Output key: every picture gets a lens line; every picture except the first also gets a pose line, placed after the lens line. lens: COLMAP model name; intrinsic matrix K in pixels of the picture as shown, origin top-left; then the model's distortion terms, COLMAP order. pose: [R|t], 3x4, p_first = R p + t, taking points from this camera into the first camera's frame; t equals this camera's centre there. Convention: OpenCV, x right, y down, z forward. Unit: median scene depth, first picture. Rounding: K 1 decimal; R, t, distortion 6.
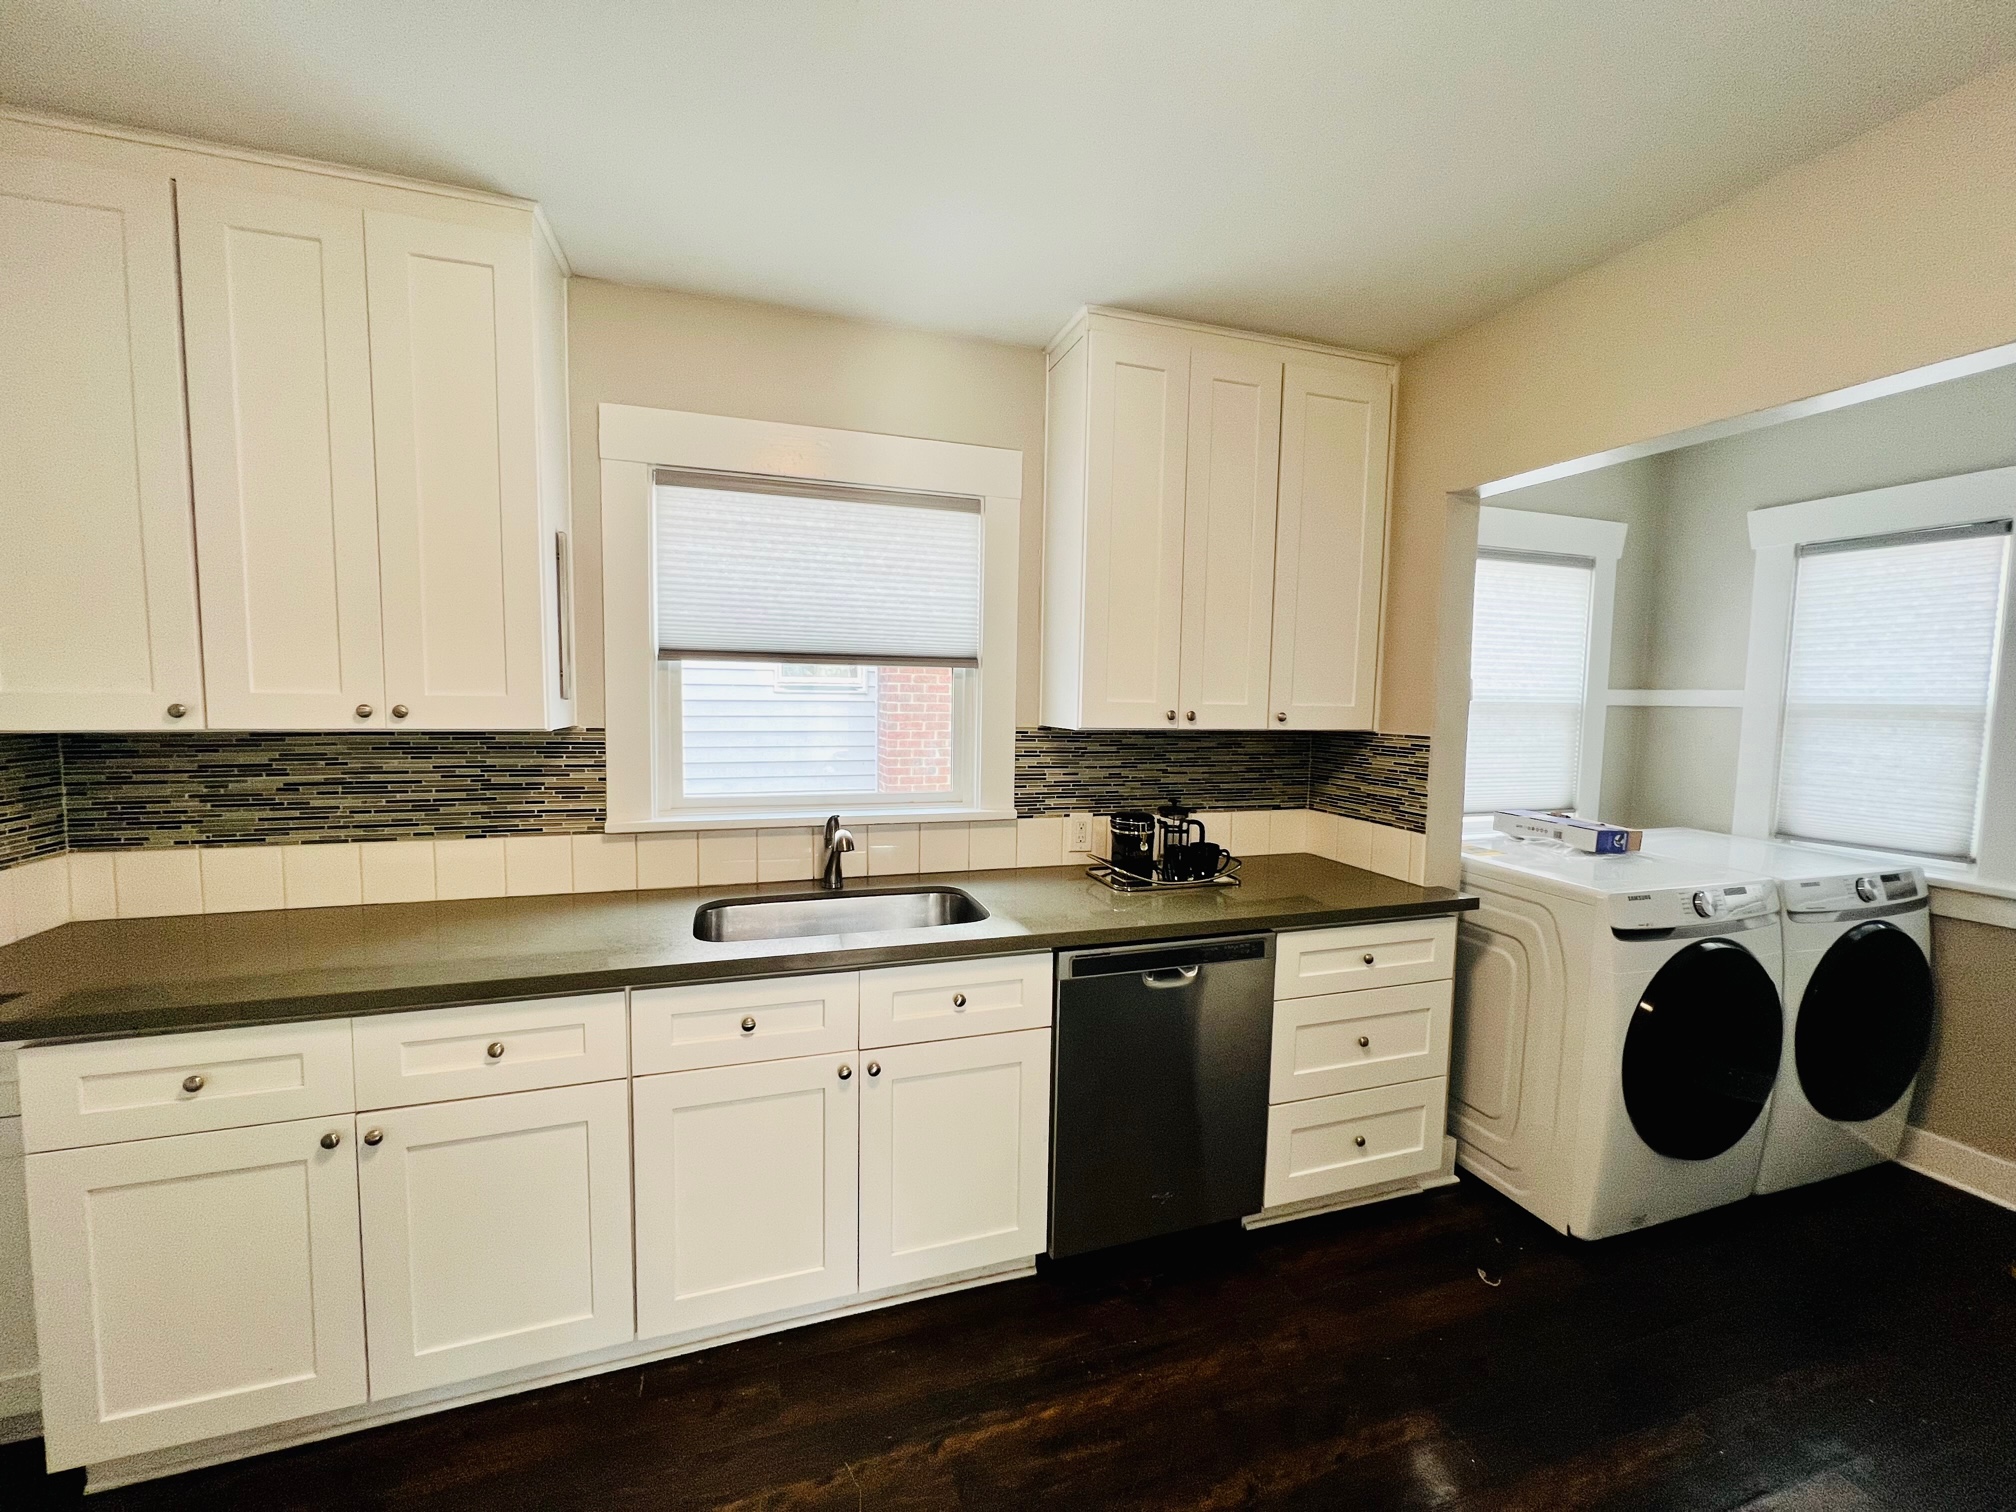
lens RADIAL K [[803.4, 0, 1008.0], [0, 803.4, 756.0], [0, 0, 1]] dist [0.000852, 0.000093]
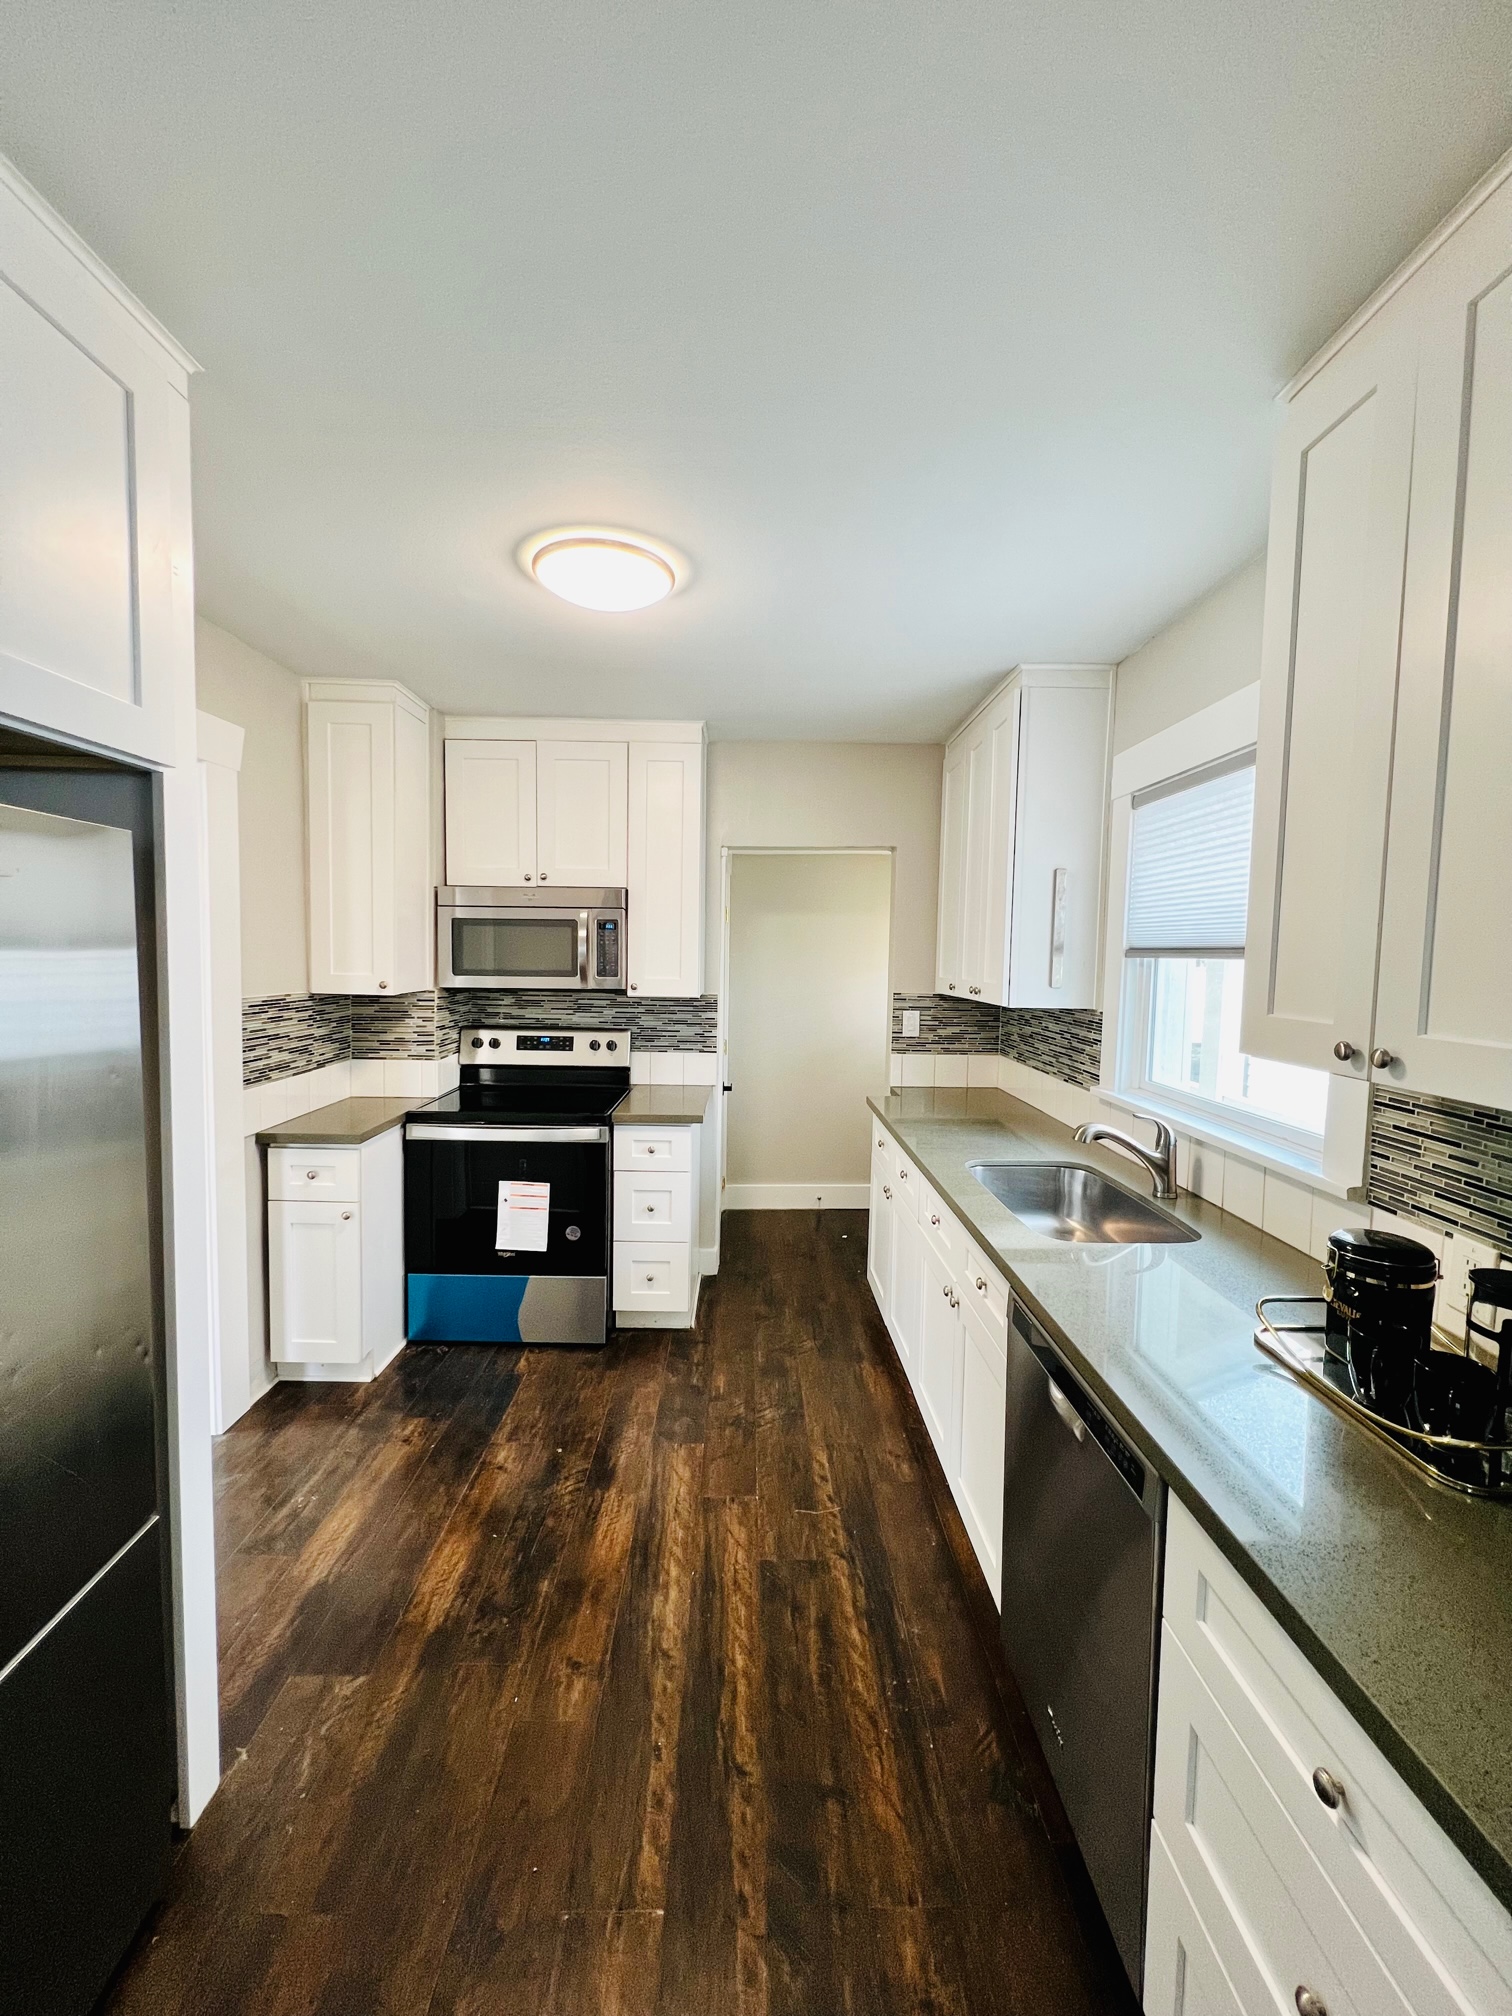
lens RADIAL K [[818.0, 0, 756.0], [0, 818.0, 1008.0], [0, 0, 1]] dist [-0.000391, -0.000096]
pose [[-0.303859, 0.043724, -0.951713, 1.063679], [-0.102273, 0.991677, 0.078213, -0.104086], [0.947212, 0.121101, -0.296858, 1.040680]]
